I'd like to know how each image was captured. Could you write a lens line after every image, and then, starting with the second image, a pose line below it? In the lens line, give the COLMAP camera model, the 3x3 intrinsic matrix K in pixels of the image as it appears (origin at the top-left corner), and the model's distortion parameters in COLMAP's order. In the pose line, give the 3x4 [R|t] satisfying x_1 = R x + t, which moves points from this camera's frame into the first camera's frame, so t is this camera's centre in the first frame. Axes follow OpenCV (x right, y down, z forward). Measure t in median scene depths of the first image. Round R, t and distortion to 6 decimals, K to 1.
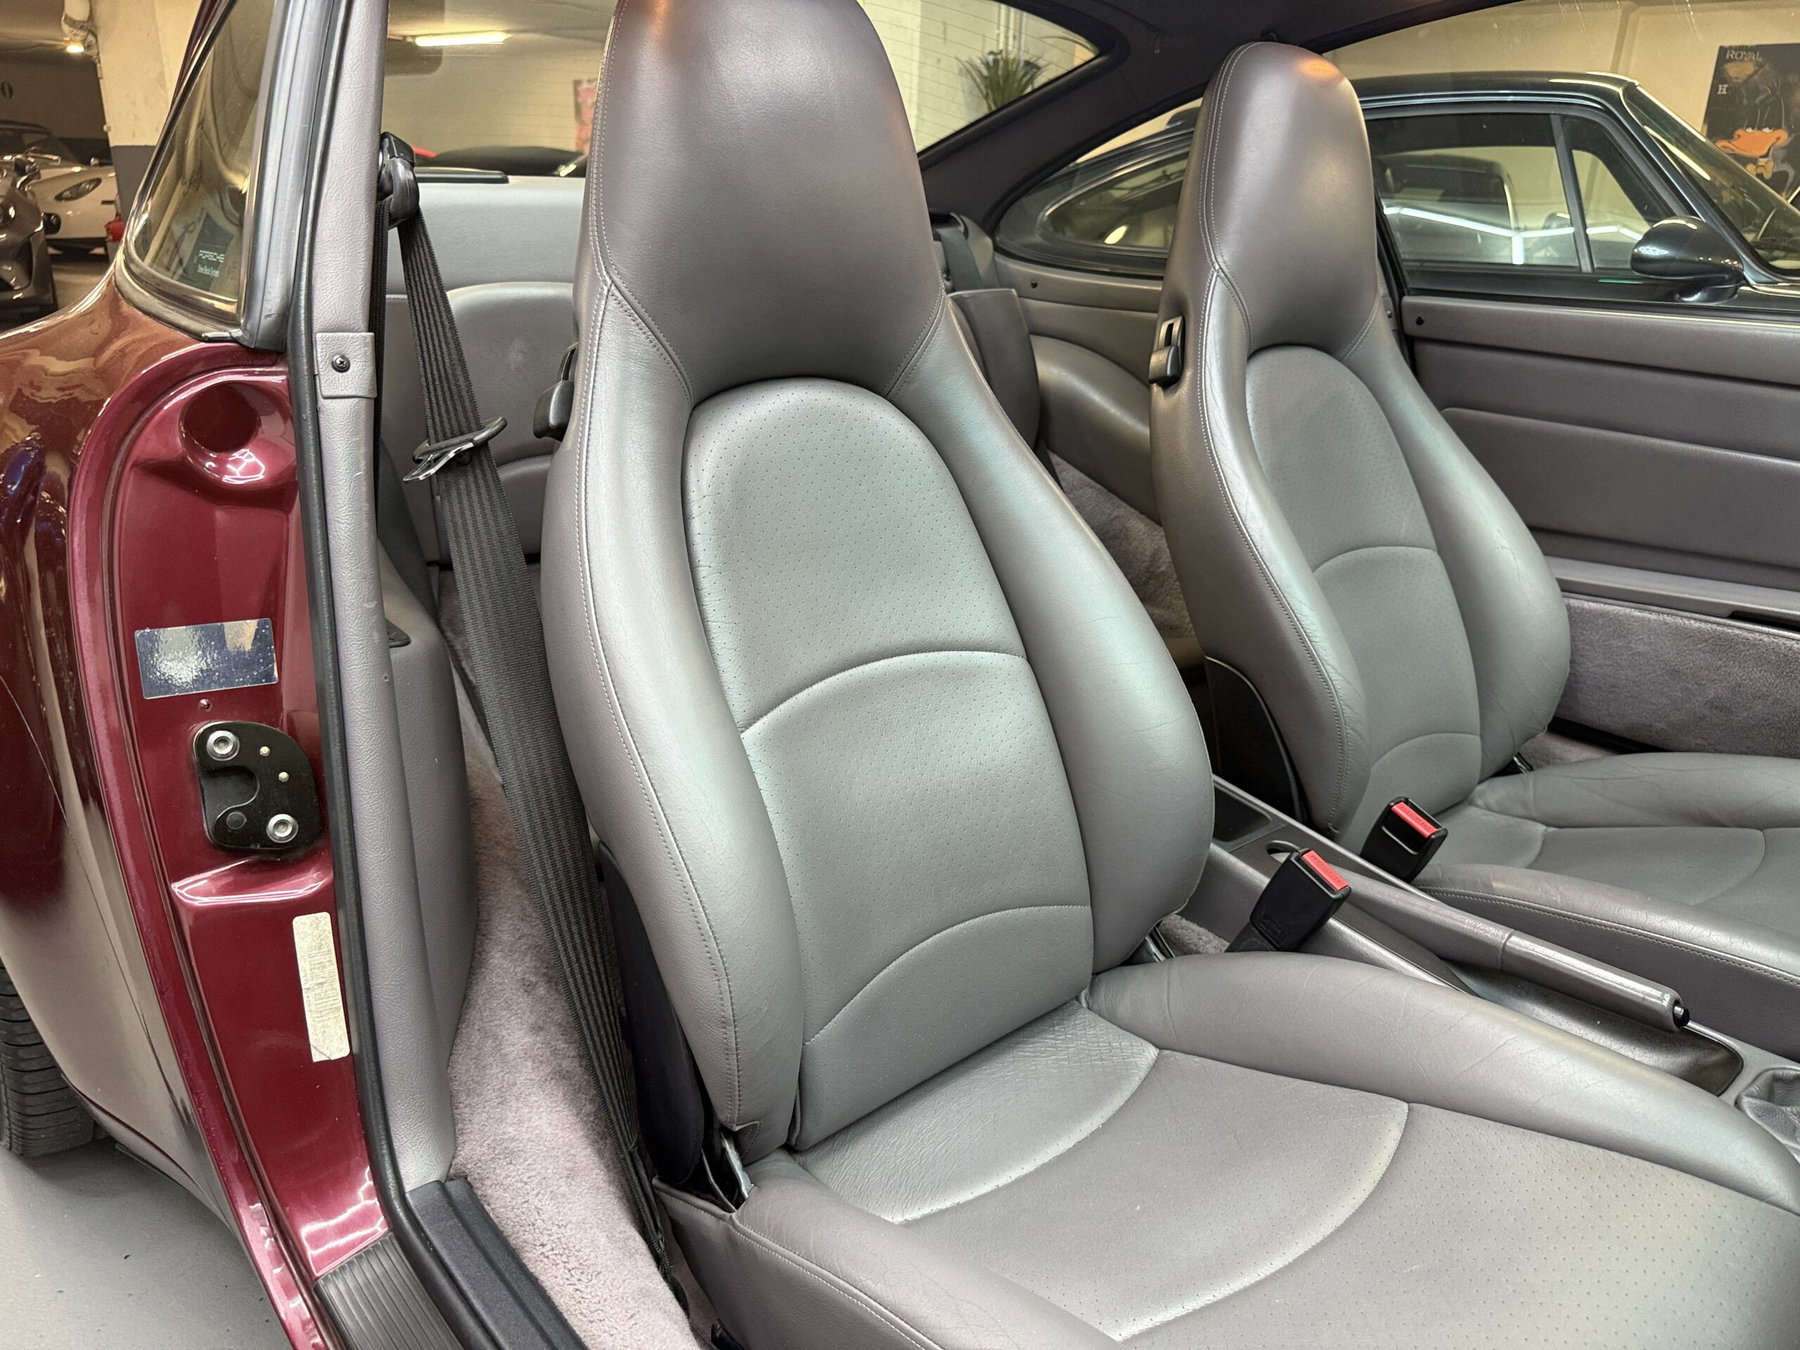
lens RADIAL K [[1266.8, 0, 897.4], [0, 1266.8, 665.8], [0, 0, 1]] dist [0.087071, -0.122143]
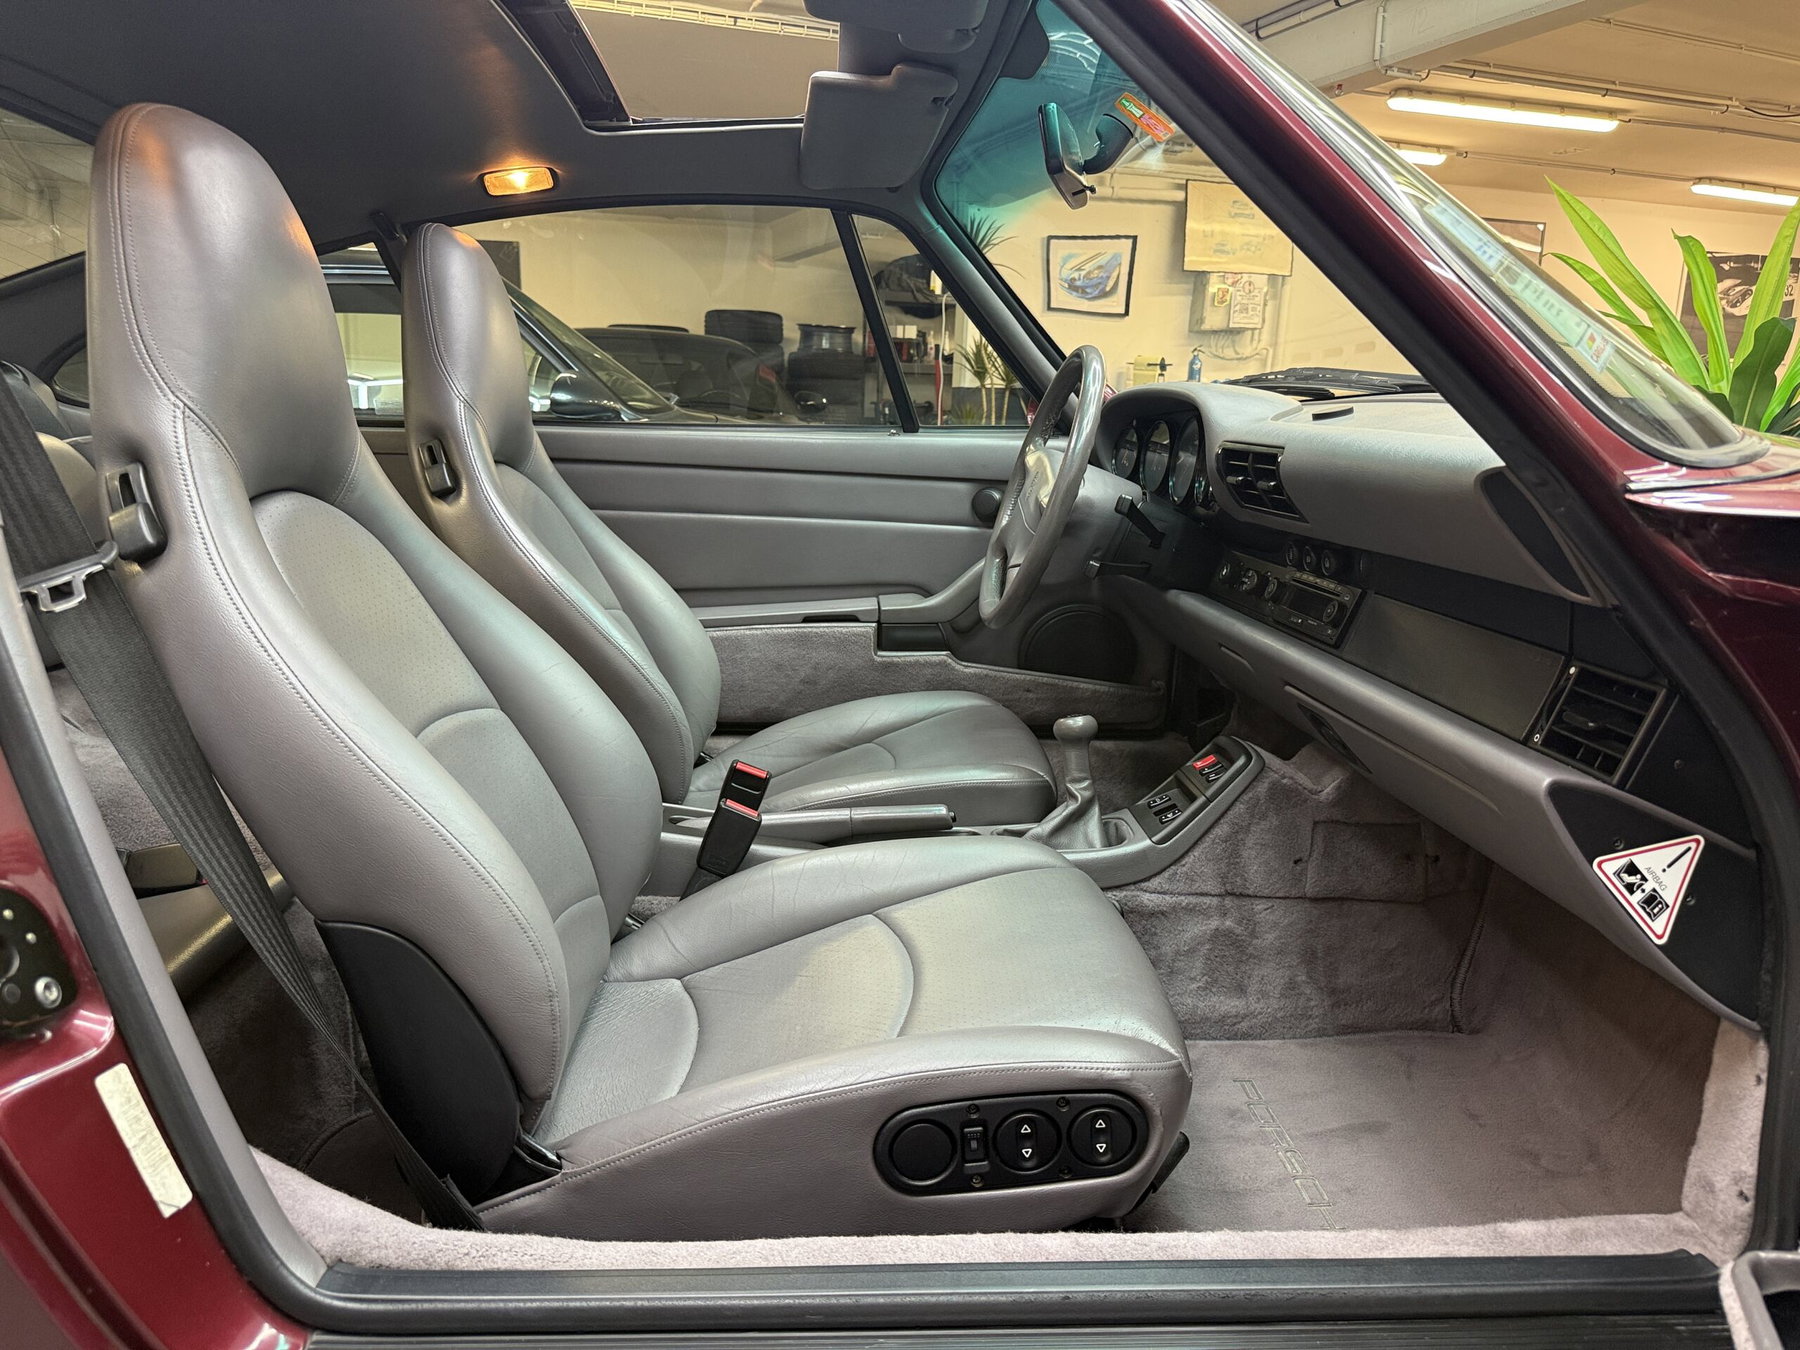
lens RADIAL K [[1266.8, 0, 897.4], [0, 1266.8, 665.8], [0, 0, 1]] dist [0.087071, -0.122143]
pose [[0.617058, -0.173127, 0.767637, -0.462308], [0.263443, 0.964658, 0.005796, 0.034577], [-0.741510, 0.198652, 0.640859, -0.039765]]
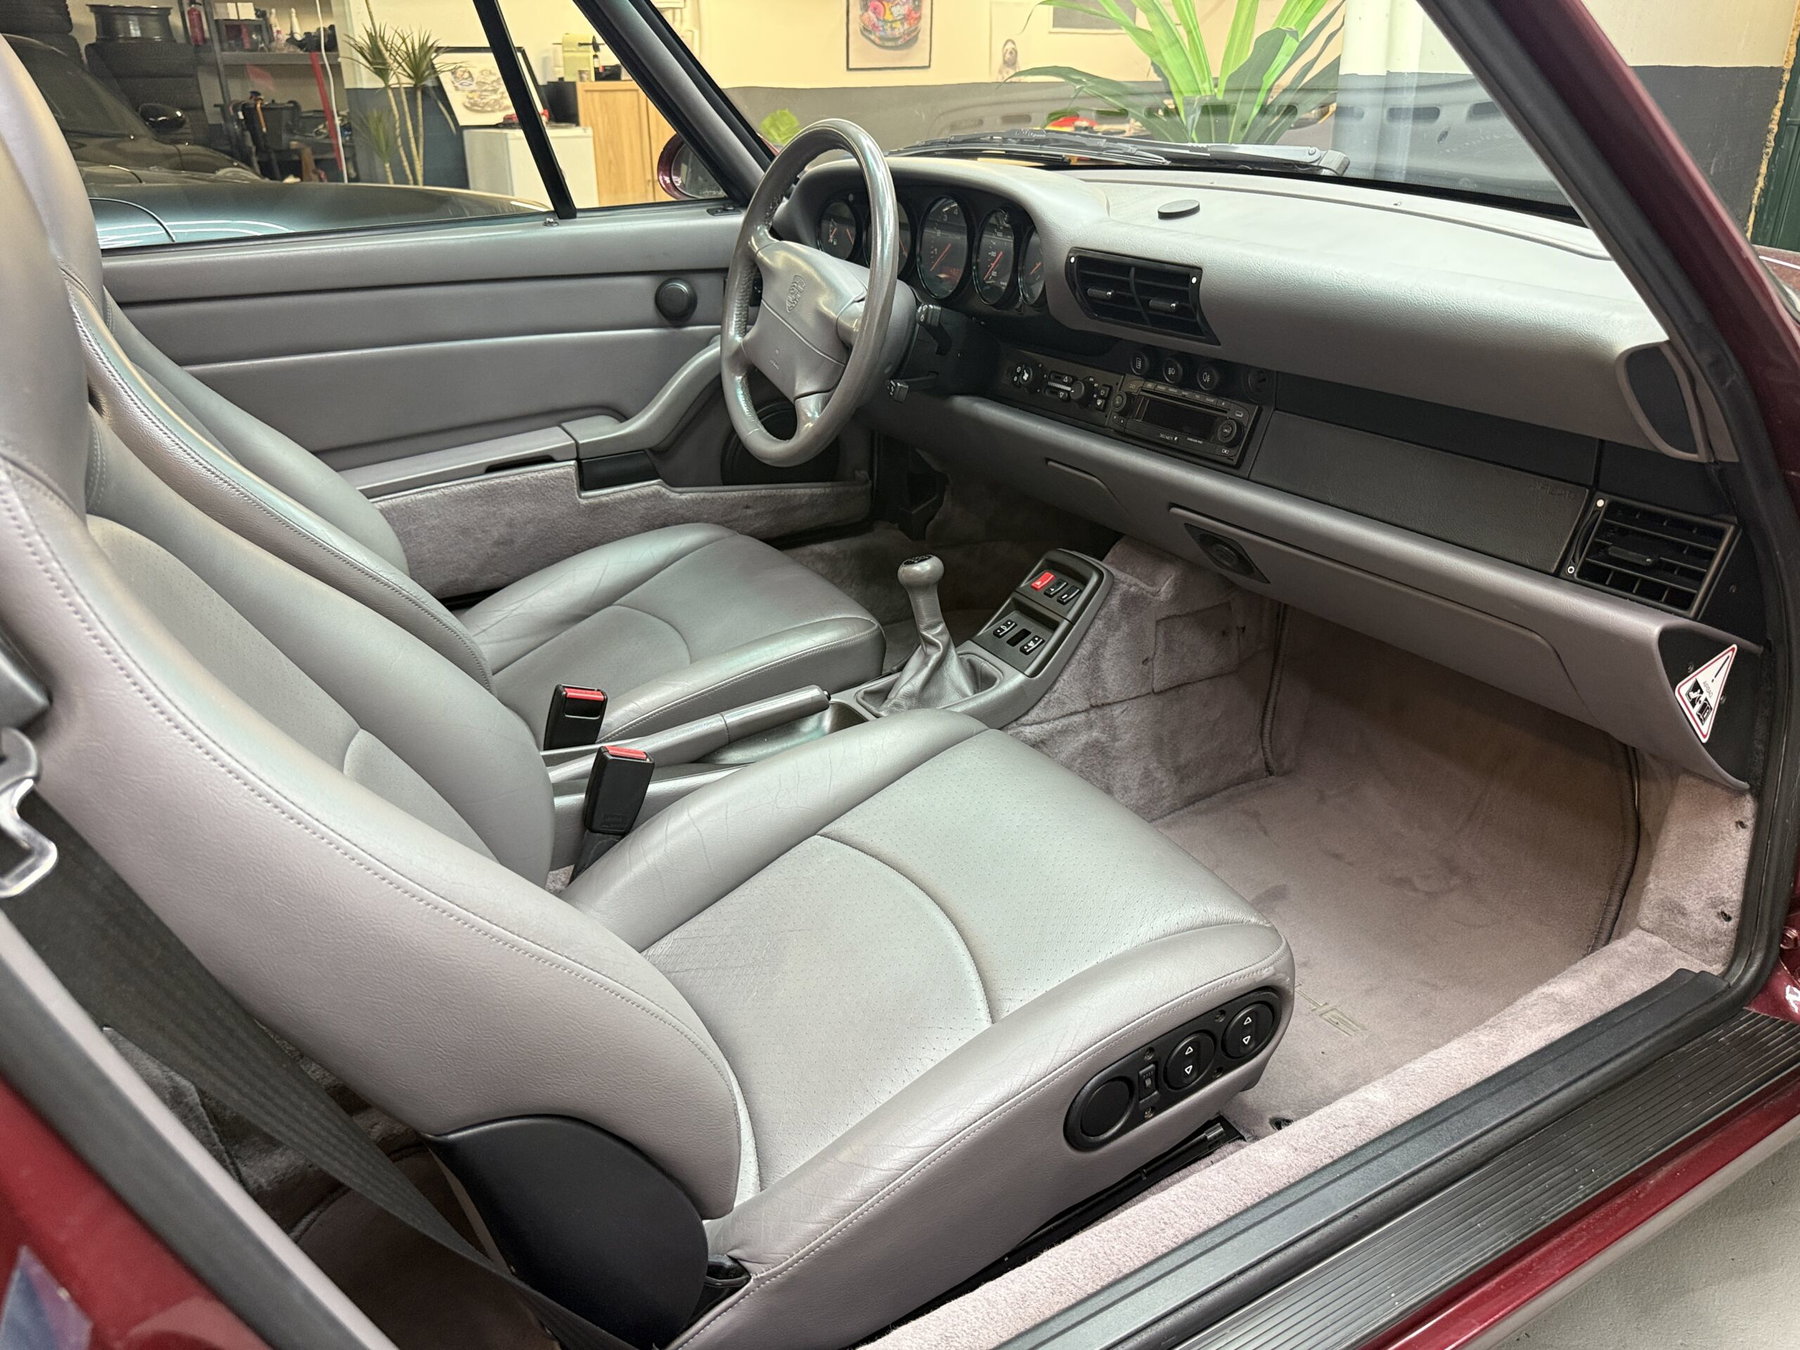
lens RADIAL K [[1266.8, 0, 897.4], [0, 1266.8, 665.8], [0, 0, 1]] dist [0.087071, -0.122143]
pose [[0.187324, -0.437901, 0.879291, -0.472892], [0.350377, 0.866043, 0.356659, -0.184469], [-0.917685, 0.241273, 0.315661, 0.290431]]
